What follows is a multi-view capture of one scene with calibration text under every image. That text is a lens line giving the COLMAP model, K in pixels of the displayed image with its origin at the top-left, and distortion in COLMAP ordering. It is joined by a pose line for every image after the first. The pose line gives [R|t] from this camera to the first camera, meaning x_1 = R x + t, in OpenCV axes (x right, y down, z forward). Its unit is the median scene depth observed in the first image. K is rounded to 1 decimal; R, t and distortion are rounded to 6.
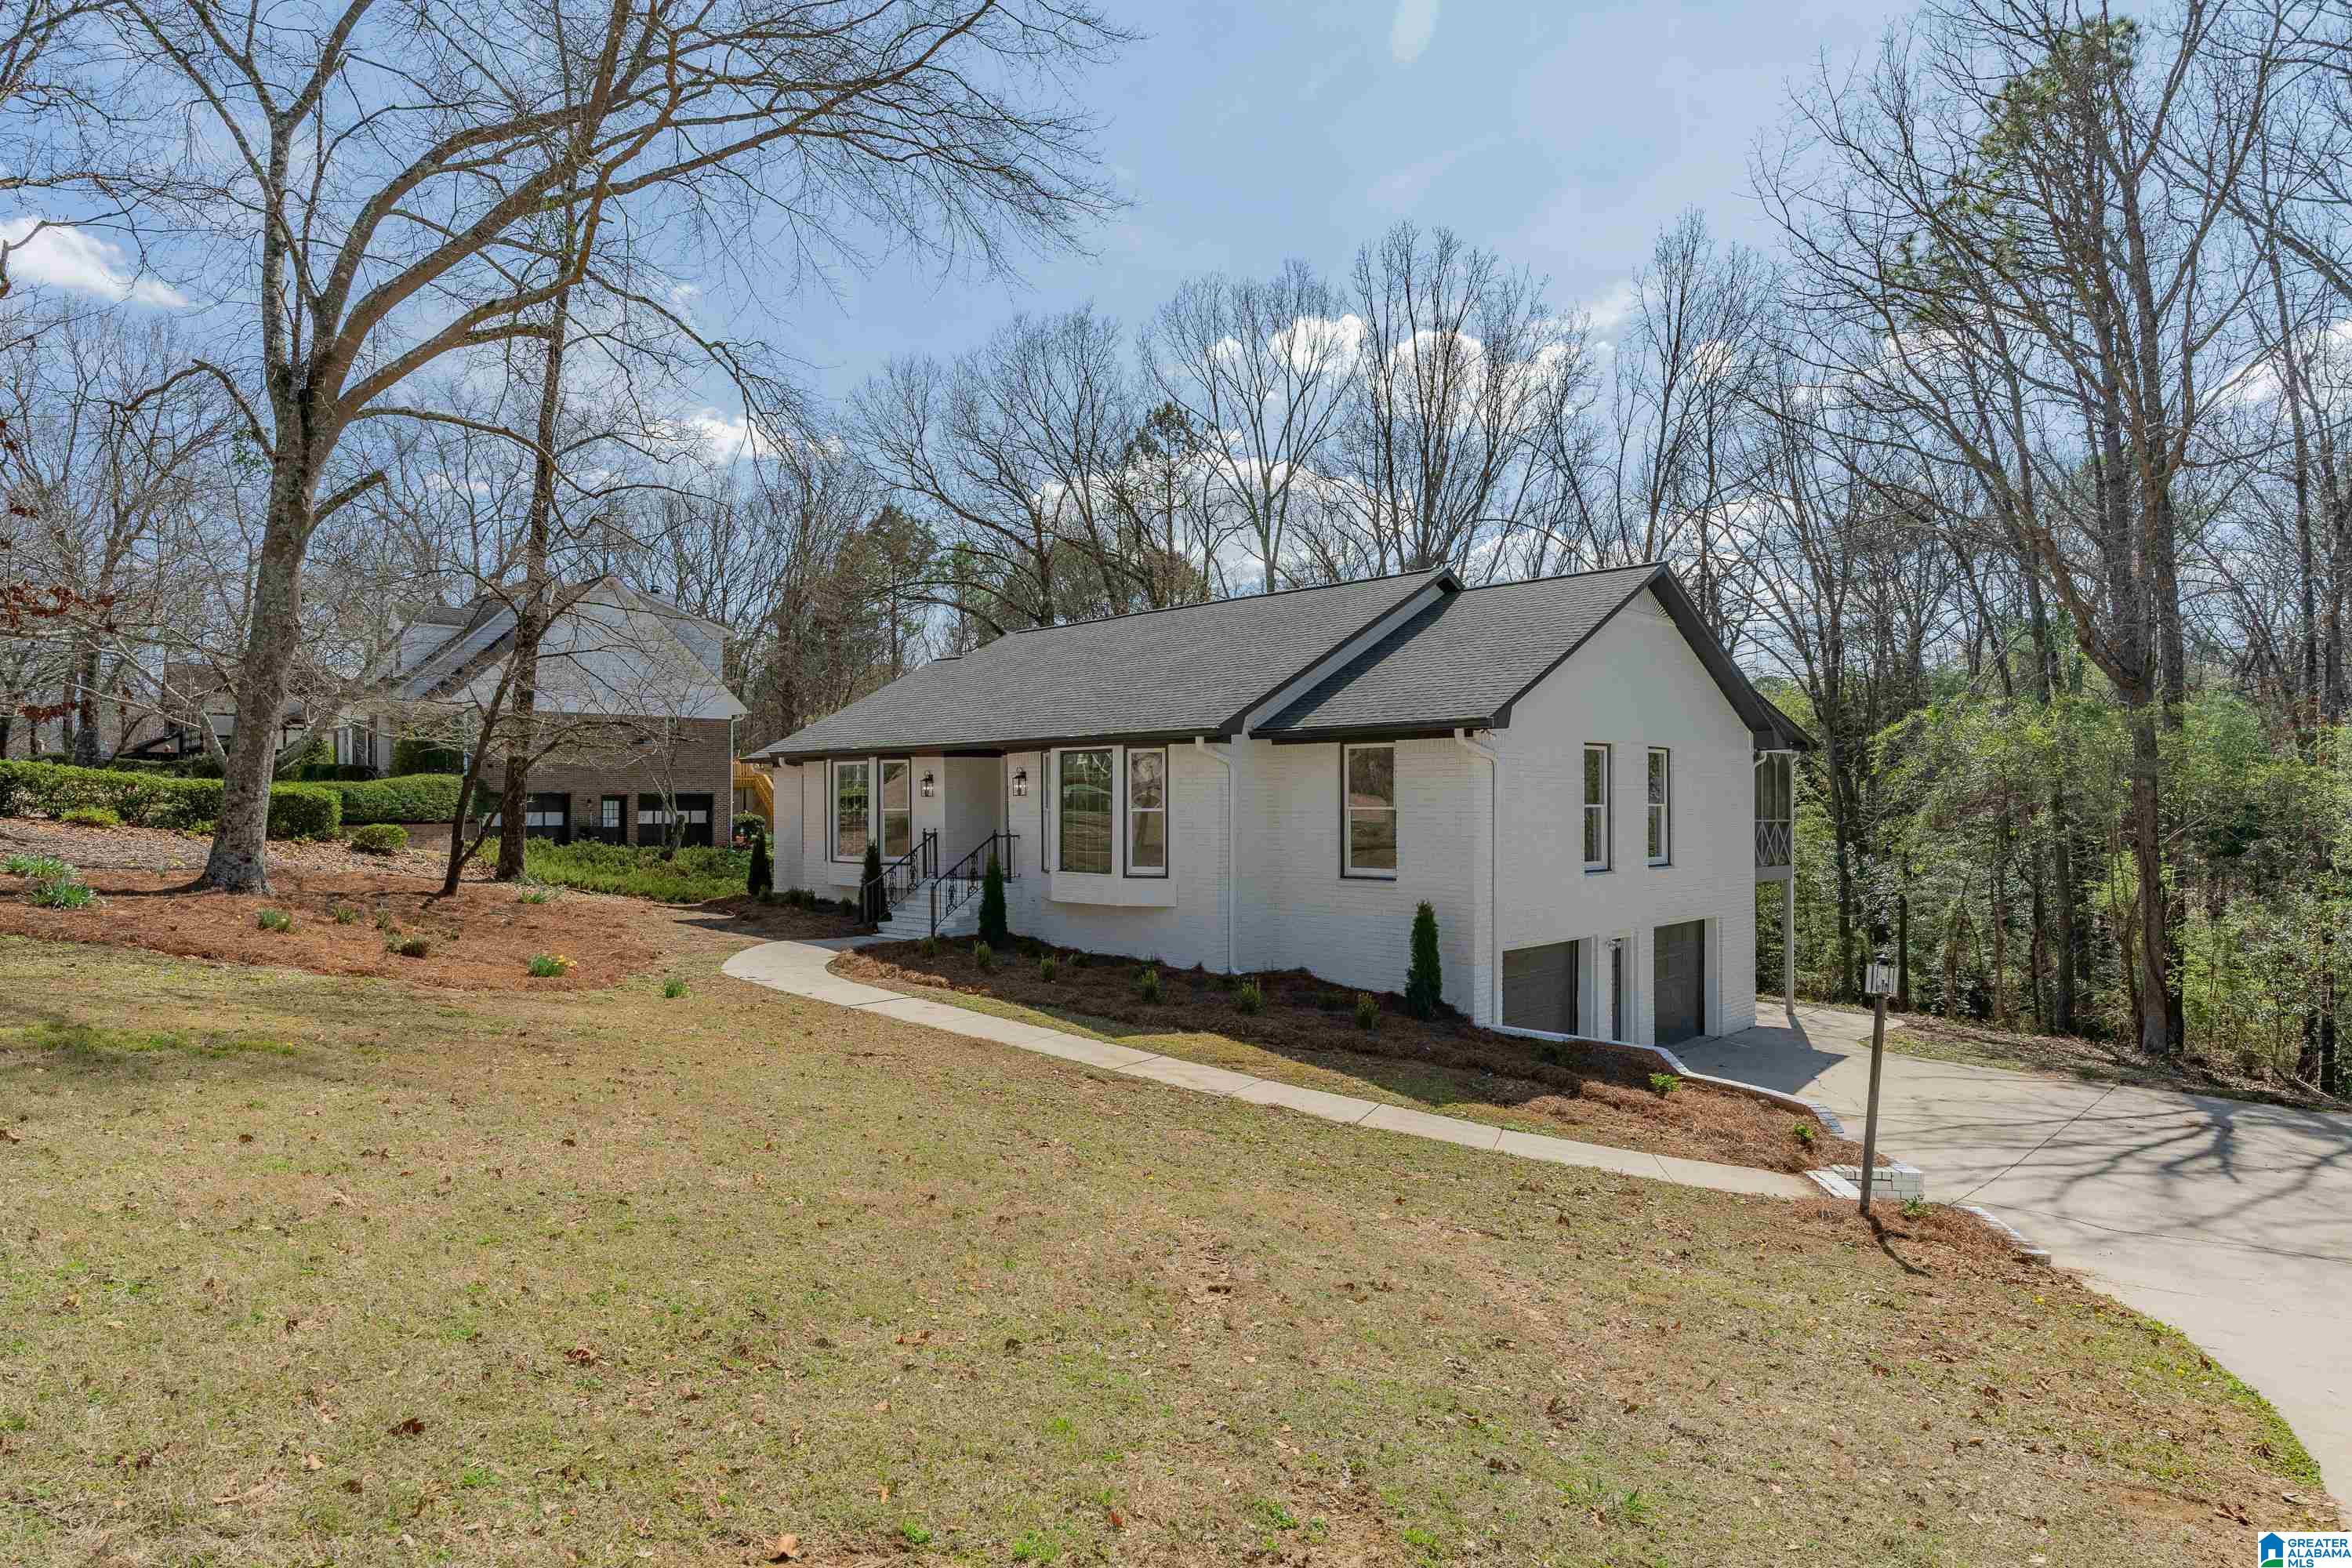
lens RADIAL K [[1454.7, 0, 1176.0], [0, 1454.7, 784.0], [0, 0, 1]] dist [-0.054997, 0.000003]
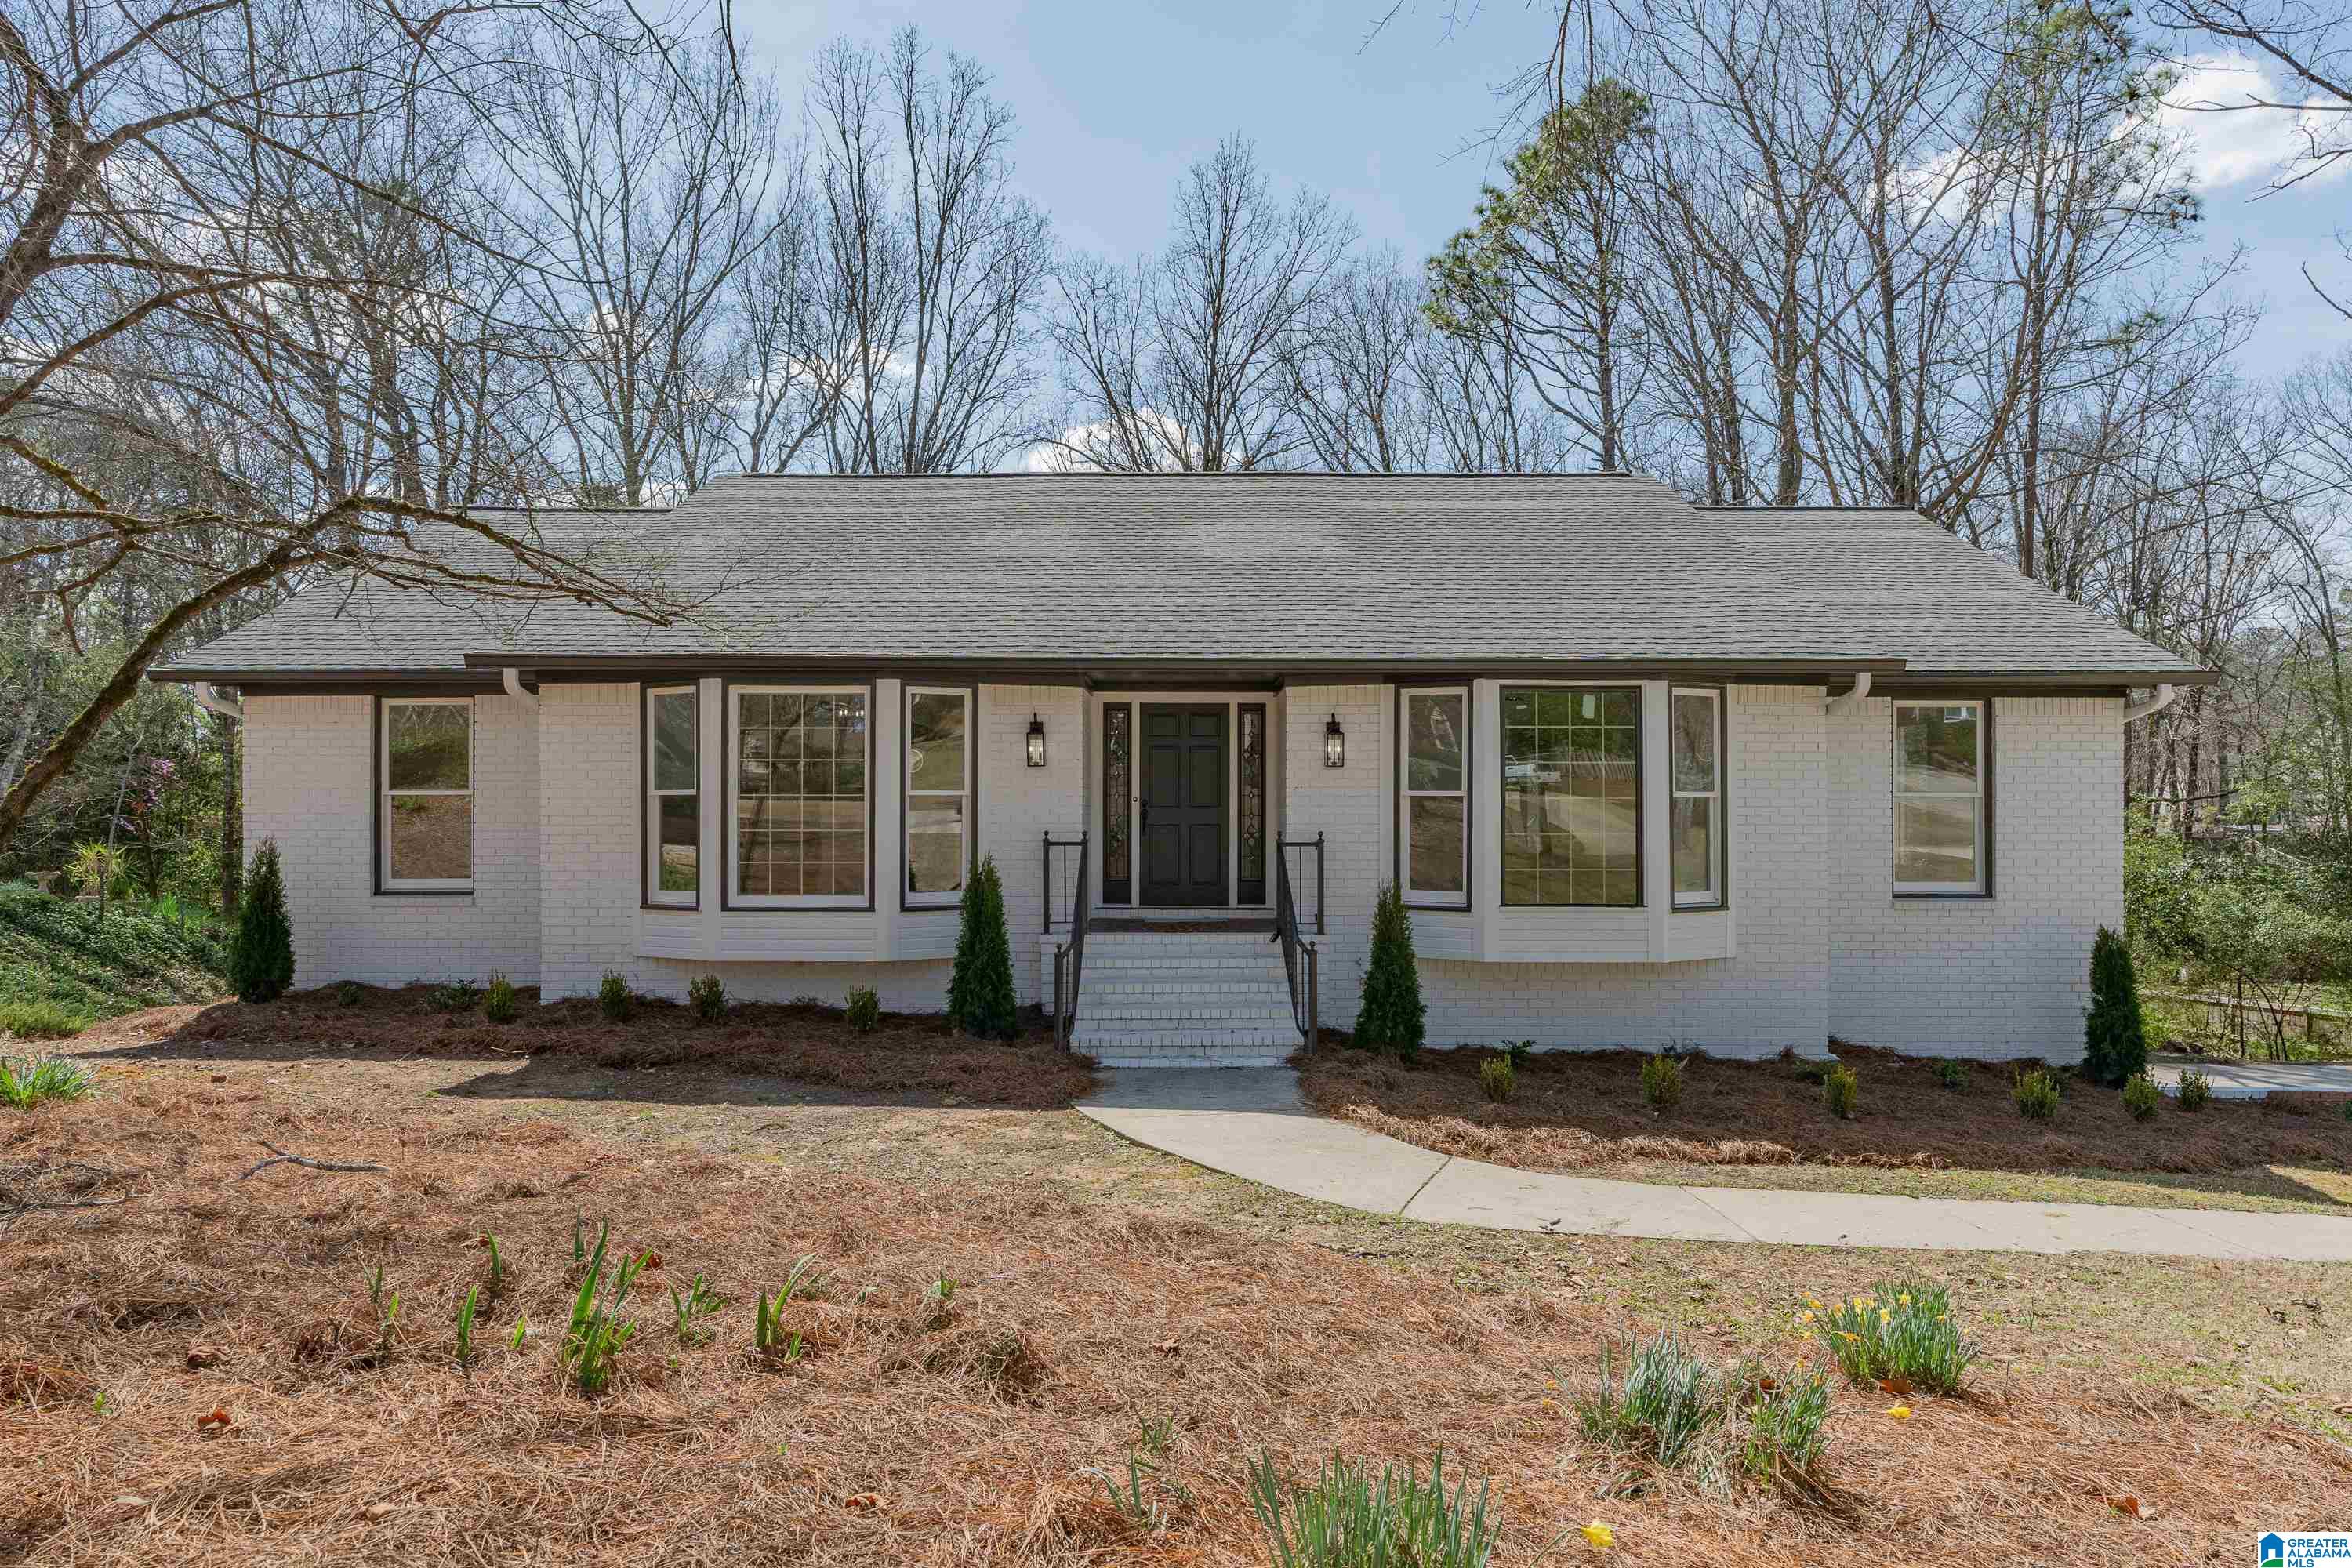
lens RADIAL K [[1454.7, 0, 1176.0], [0, 1454.7, 784.0], [0, 0, 1]] dist [-0.054997, 0.000003]
pose [[0.685729, 0.017195, 0.727654, -0.525613], [-0.017653, 0.999820, -0.006991, 0.018425], [-0.727643, -0.008051, 0.685909, 0.673668]]
